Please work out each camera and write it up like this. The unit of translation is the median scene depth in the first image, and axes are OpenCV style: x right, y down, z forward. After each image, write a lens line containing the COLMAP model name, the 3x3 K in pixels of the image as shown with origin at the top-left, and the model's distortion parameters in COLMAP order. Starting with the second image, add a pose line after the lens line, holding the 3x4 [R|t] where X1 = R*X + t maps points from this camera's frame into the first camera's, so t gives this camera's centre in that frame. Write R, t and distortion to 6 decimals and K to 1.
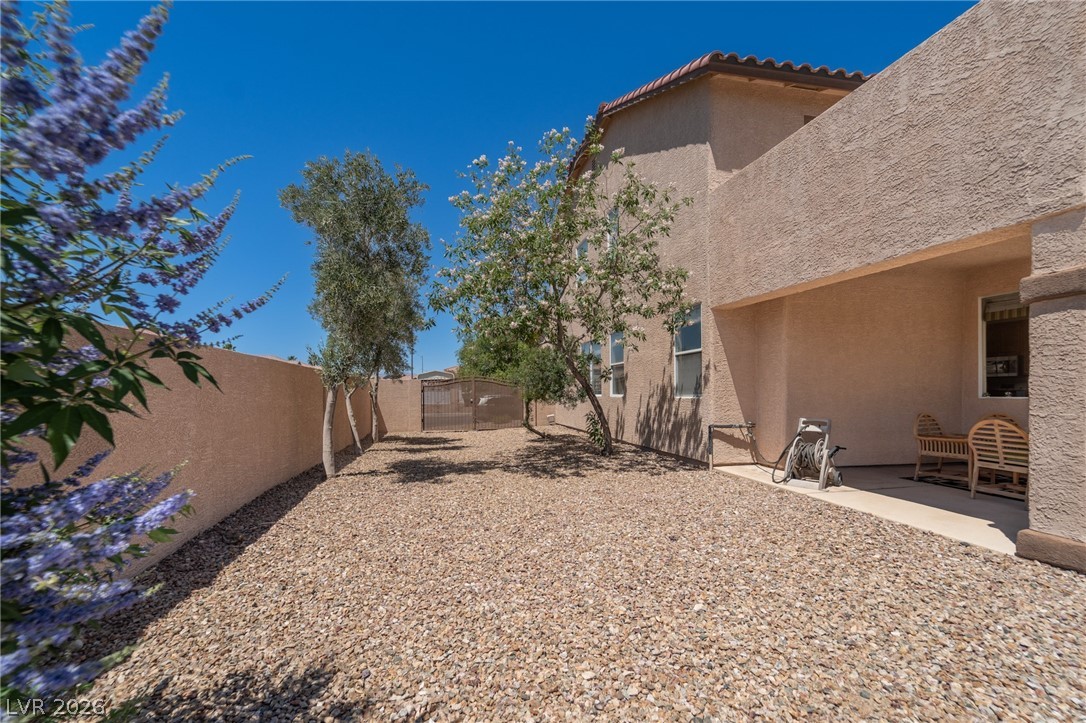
lens RADIAL K [[452.2, 0, 540.4], [0, 452.2, 404.0], [0, 0, 1]] dist [0.000452, -0.000029]
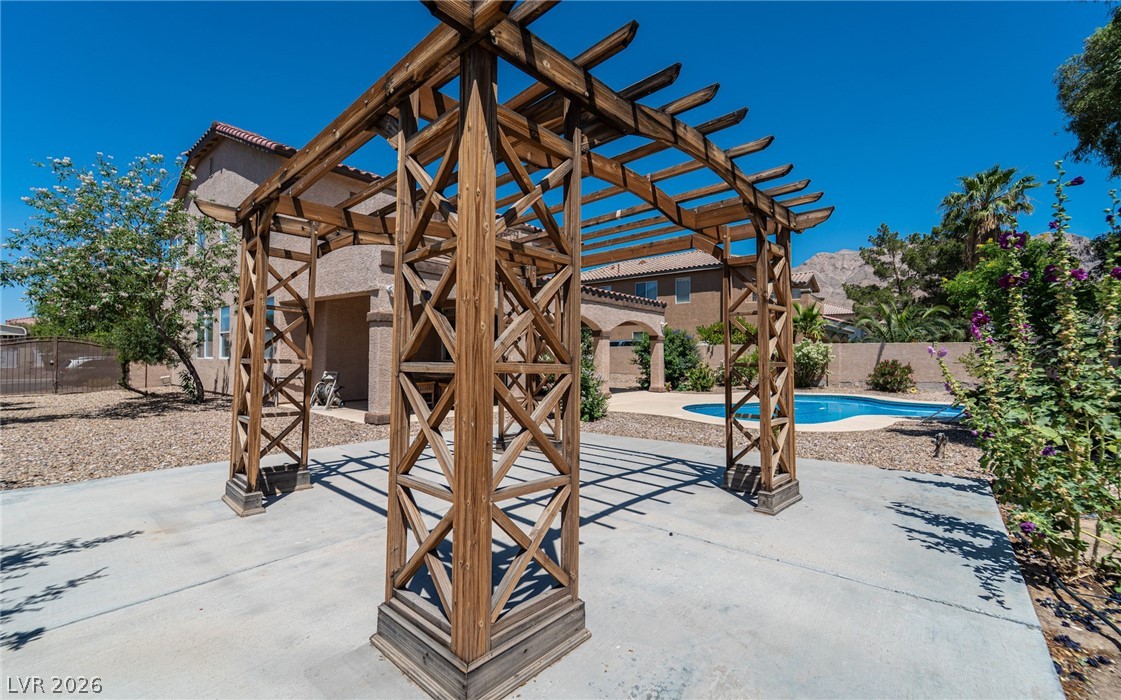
lens RADIAL K [[447.3, 0, 560.5], [0, 447.3, 350.0], [0, 0, 1]] dist [0.000399, 0.000039]
pose [[0.774006, 0.017914, 0.632925, 0.189385], [0.006153, 0.999340, -0.035810, 0.015663], [-0.633149, 0.031612, 0.773384, -0.946506]]
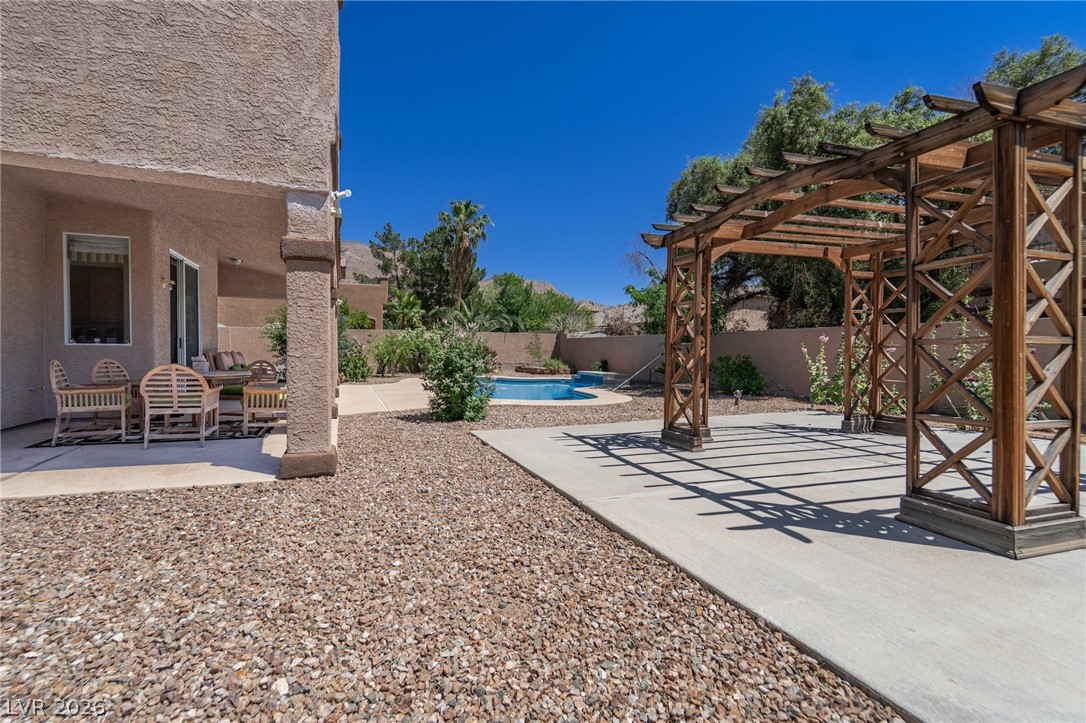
lens RADIAL K [[463.4, 0, 543.0], [0, 463.4, 361.5], [0, 0, 1]] dist [-0.001498, -0.000383]
pose [[-0.125169, -0.029118, 0.991708, -0.108650], [0.012243, 0.999448, 0.030891, 0.005847], [-0.992060, 0.016008, -0.124744, 0.290698]]
